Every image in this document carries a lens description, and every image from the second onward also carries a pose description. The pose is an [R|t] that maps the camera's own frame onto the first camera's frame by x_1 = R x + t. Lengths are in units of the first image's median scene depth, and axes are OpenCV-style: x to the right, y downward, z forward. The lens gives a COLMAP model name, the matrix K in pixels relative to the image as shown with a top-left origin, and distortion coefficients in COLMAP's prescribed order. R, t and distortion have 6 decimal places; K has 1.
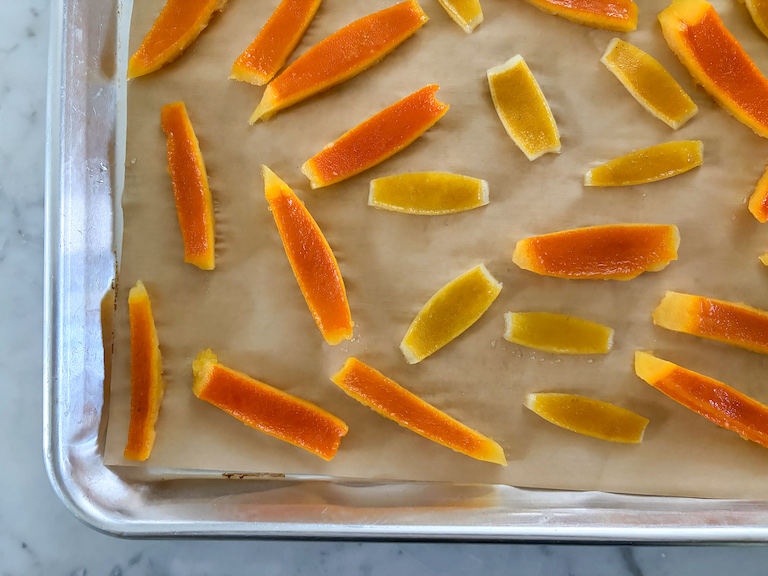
lens RADIAL K [[598.4, 0, 384.0], [0, 598.4, 288.0], [0, 0, 1]] dist [-0.051386, 0.007486]
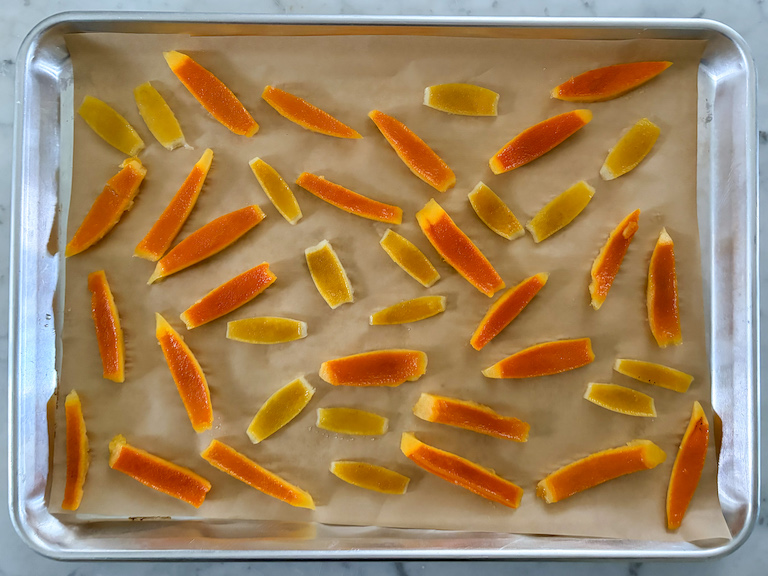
lens RADIAL K [[580.7, 0, 384.0], [0, 580.7, 288.0], [0, 0, 1]] dist [-0.060177, -0.004744]
pose [[0.997757, -0.002066, 0.066915, 0.278798], [0.004860, 0.999122, -0.041619, -0.205673], [-0.066770, 0.041851, 0.996890, -0.502718]]
